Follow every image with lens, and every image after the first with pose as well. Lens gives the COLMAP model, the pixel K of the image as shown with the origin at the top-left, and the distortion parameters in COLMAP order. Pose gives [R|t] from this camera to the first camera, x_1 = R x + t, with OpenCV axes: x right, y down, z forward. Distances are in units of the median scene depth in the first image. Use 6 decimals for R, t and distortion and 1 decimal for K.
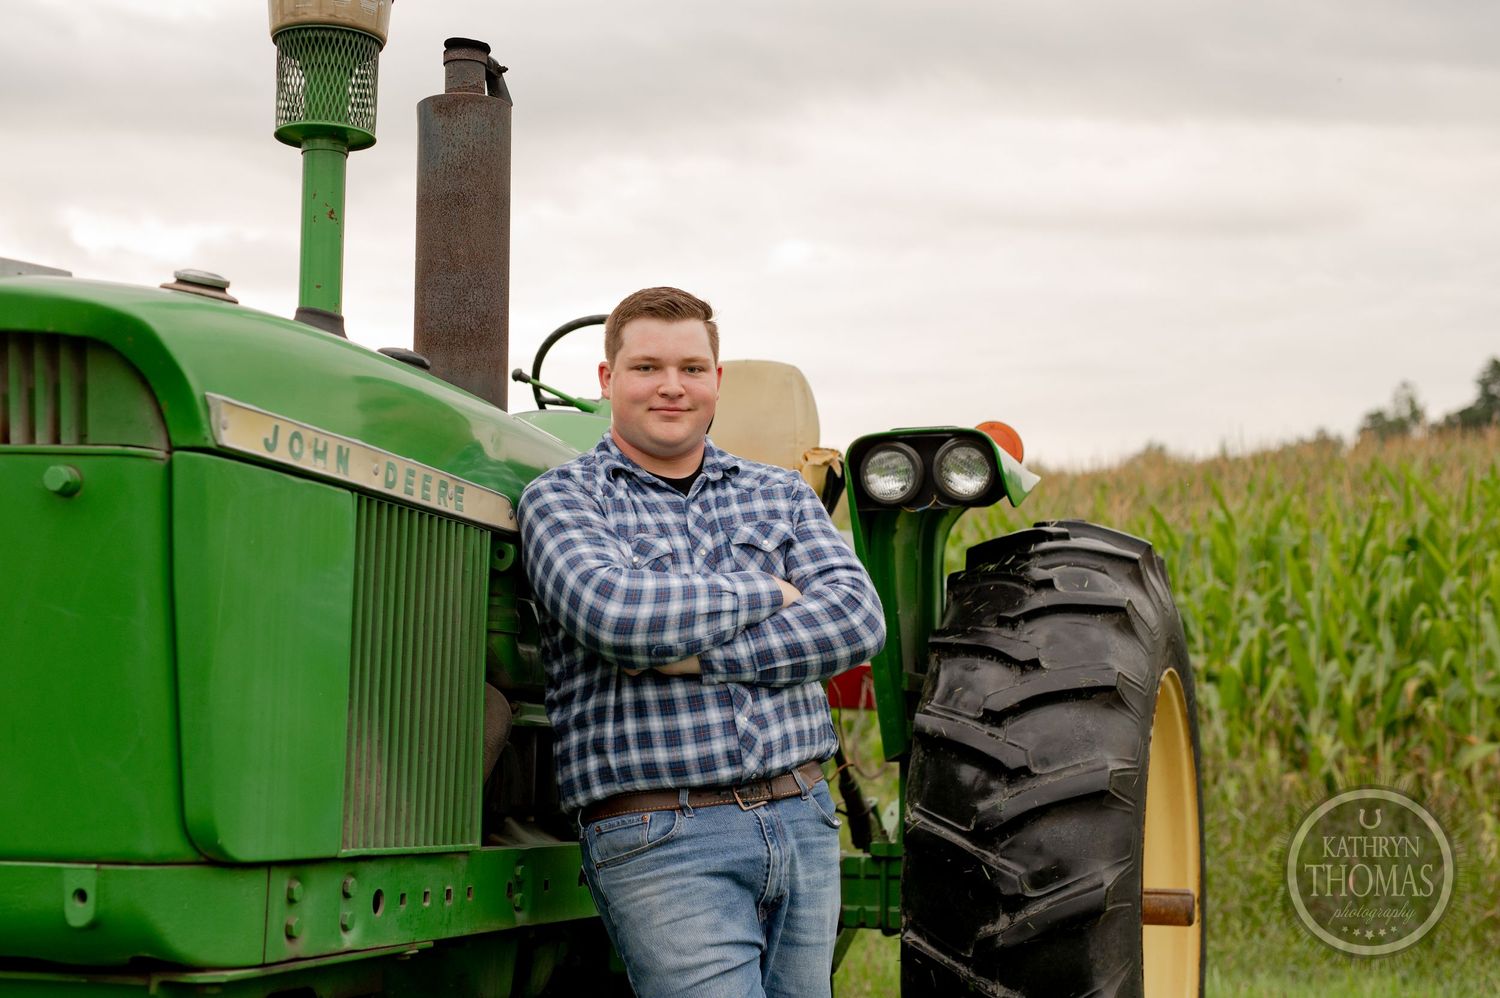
lens RADIAL K [[2219.3, 0, 755.2], [0, 2219.3, 502.4], [0, 0, 1]] dist [-0.002811, 0.072059]
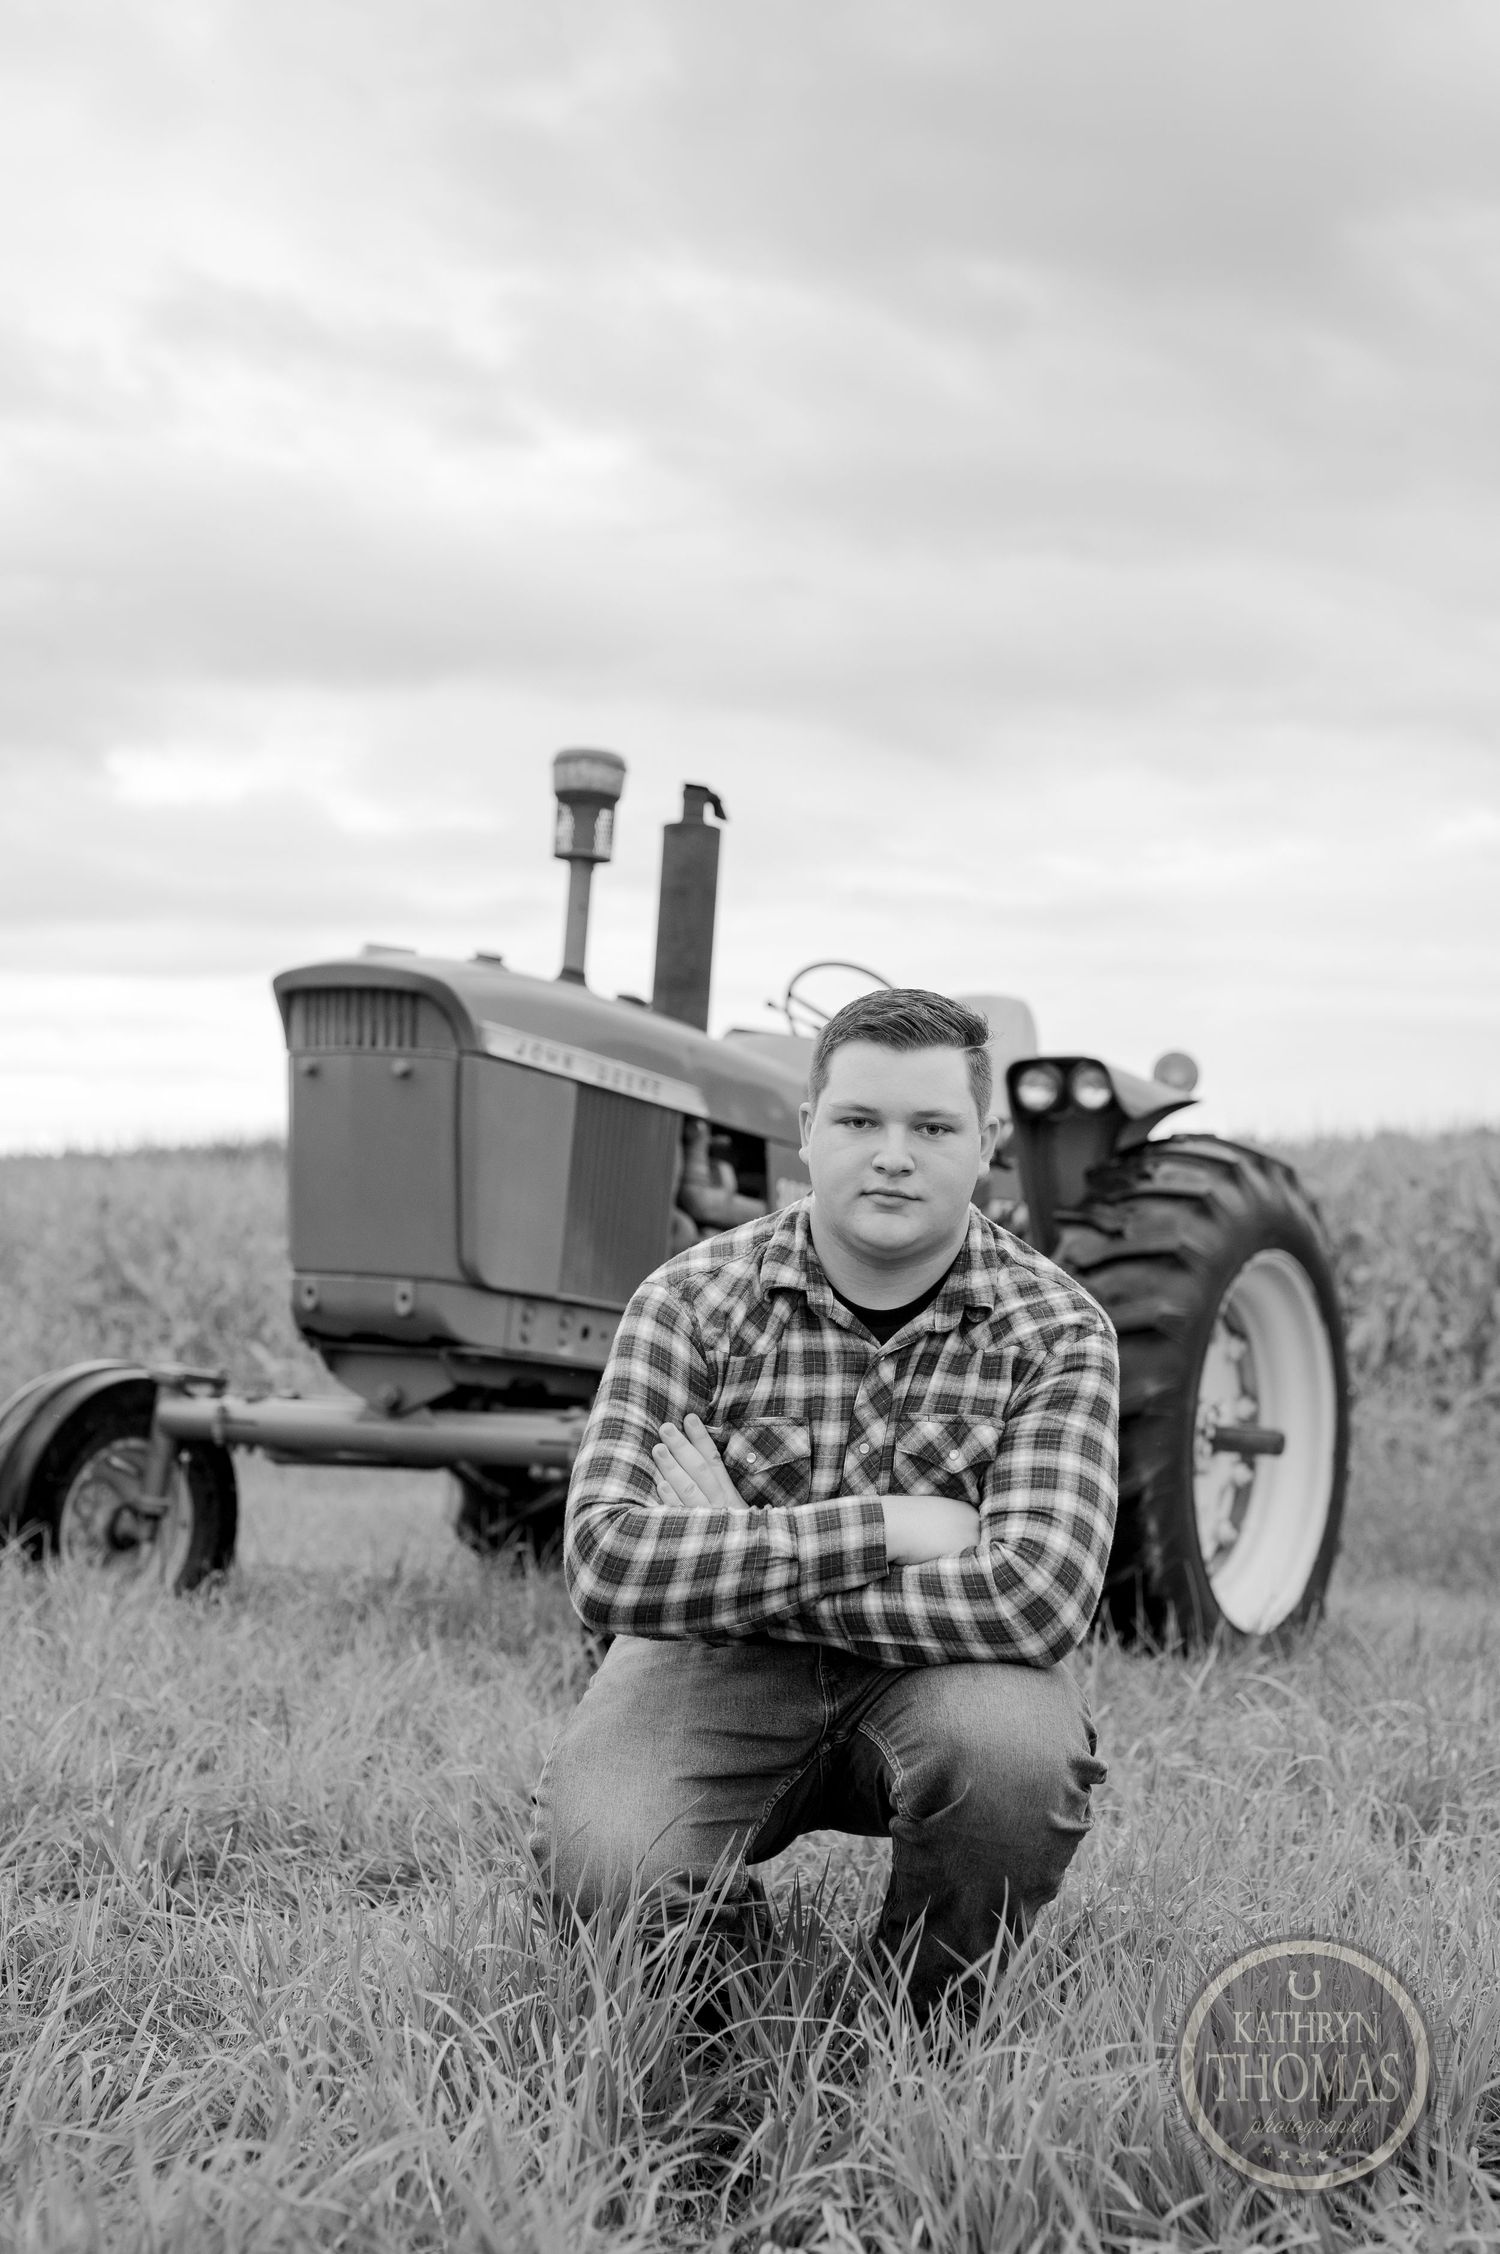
lens RADIAL K [[3092.0, 0, 742.0], [0, 3092.0, 1126.2], [0, 0, 1]] dist [-0.005983, 0.076596]
pose [[0.971137, 0.036948, -0.235642, 0.412784], [-0.037851, 0.999283, 0.000695, 0.018594], [0.235499, 0.008244, 0.971840, -1.036509]]
